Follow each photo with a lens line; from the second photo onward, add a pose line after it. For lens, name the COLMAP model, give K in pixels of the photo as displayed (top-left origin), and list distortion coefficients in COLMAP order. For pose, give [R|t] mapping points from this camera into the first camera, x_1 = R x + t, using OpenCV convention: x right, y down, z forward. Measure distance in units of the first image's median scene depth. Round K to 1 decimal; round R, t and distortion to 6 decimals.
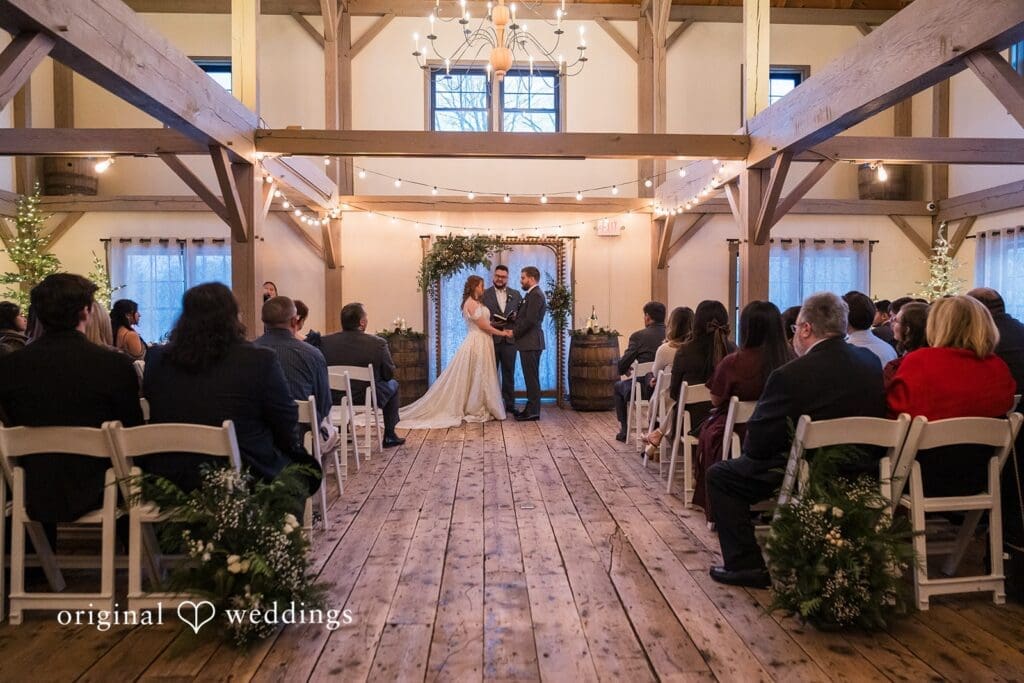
lens RADIAL K [[787.8, 0, 549.0], [0, 787.8, 342.1], [0, 0, 1]] dist [-0.060990, 0.001905]
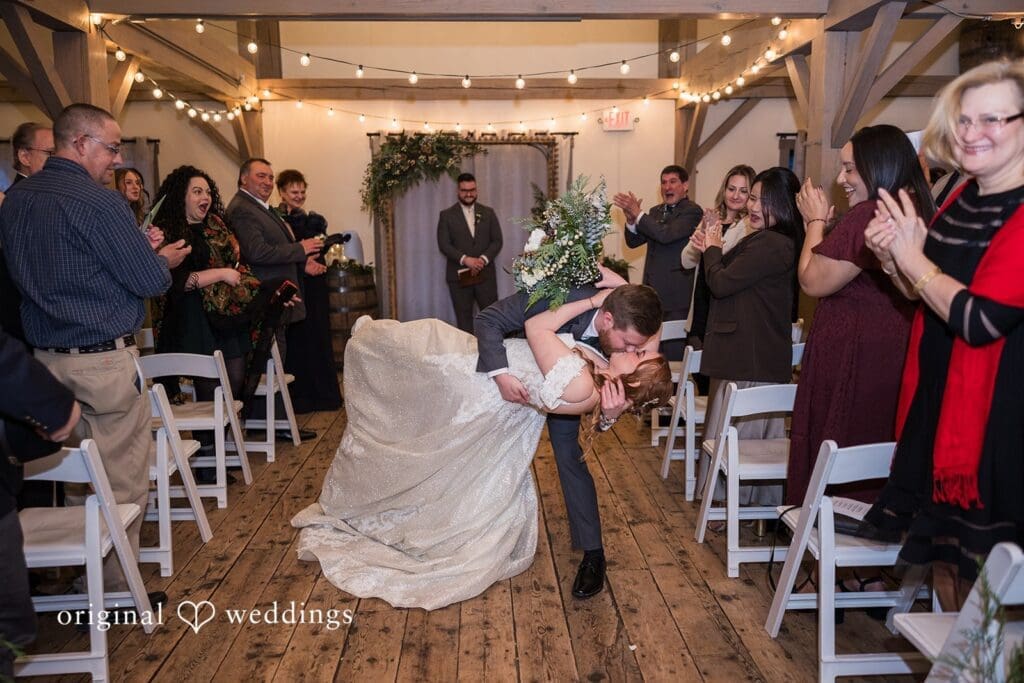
lens RADIAL K [[873.2, 0, 513.8], [0, 873.2, 358.3], [0, 0, 1]] dist [0.003544, -0.017882]
pose [[0.999018, 0.002571, -0.044231, 0.015868], [0.003119, 0.991757, 0.128094, -0.030232], [0.044196, -0.128107, 0.990775, 0.159502]]
